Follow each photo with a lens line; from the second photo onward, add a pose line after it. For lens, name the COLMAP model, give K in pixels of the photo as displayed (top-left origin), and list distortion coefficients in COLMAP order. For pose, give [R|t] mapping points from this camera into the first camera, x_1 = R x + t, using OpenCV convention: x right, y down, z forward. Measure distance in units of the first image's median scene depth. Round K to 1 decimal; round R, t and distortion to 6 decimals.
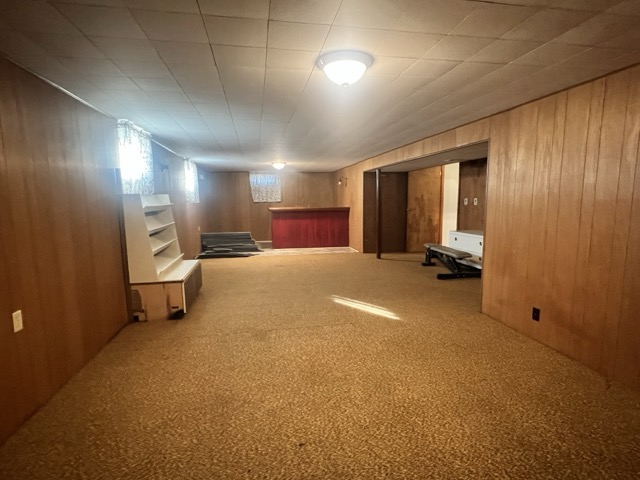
lens RADIAL K [[334.1, 0, 320.0], [0, 334.1, 240.0], [0, 0, 1]] dist [-0.000832, -0.000215]
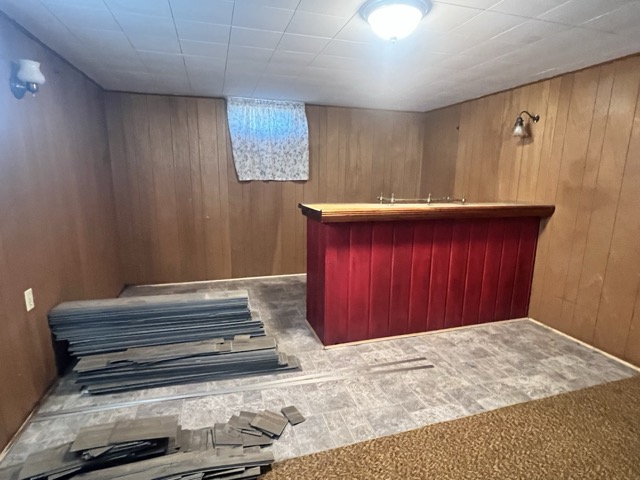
lens RADIAL K [[334.1, 0, 320.0], [0, 334.1, 240.0], [0, 0, 1]] dist [-0.000832, -0.000215]
pose [[0.994097, 0.006418, 0.108303, -0.169235], [-0.013027, 0.998088, 0.060419, -0.080529], [-0.107709, -0.061473, 0.992280, 0.691603]]
